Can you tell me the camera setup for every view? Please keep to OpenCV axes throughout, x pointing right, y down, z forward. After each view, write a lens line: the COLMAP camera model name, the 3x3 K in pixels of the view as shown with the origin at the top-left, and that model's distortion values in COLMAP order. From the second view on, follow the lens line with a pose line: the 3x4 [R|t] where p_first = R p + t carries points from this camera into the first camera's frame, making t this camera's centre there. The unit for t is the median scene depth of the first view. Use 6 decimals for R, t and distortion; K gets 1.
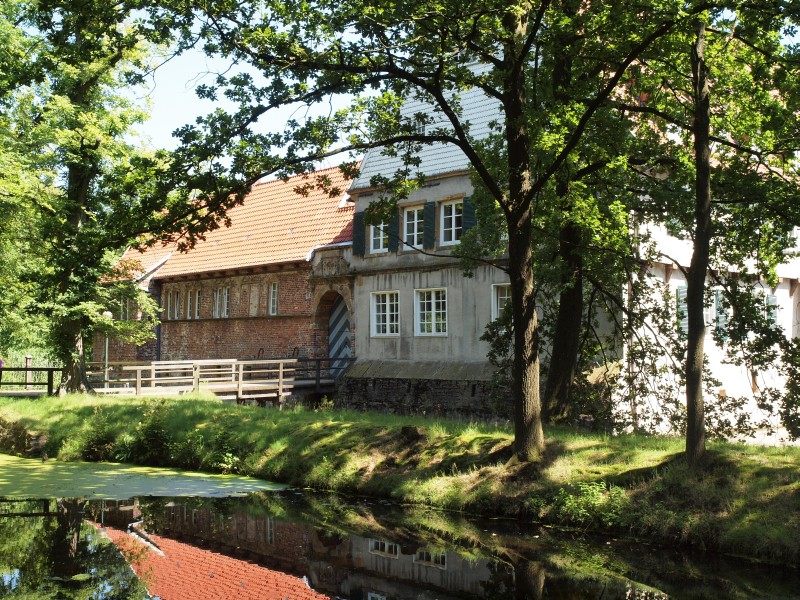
lens RADIAL K [[969.0, 0, 400.0], [0, 969.0, 300.0], [0, 0, 1]] dist [-0.022692, 0.227523]
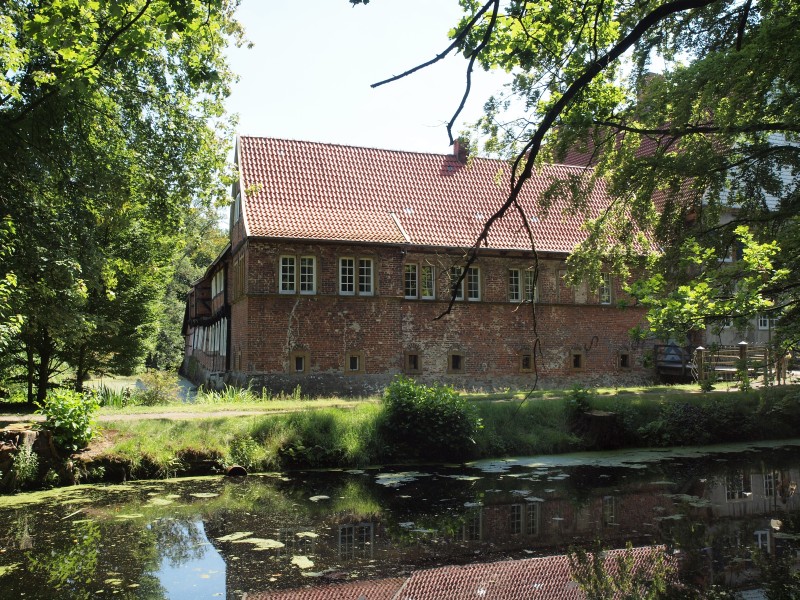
lens RADIAL K [[823.3, 0, 400.0], [0, 823.3, 300.0], [0, 0, 1]] dist [-0.006897, 0.013890]
pose [[0.349372, 0.046148, 0.935847, -1.695086], [-0.055472, 0.998053, -0.028506, 0.079831], [-0.935341, -0.041954, 0.351252, 1.489841]]
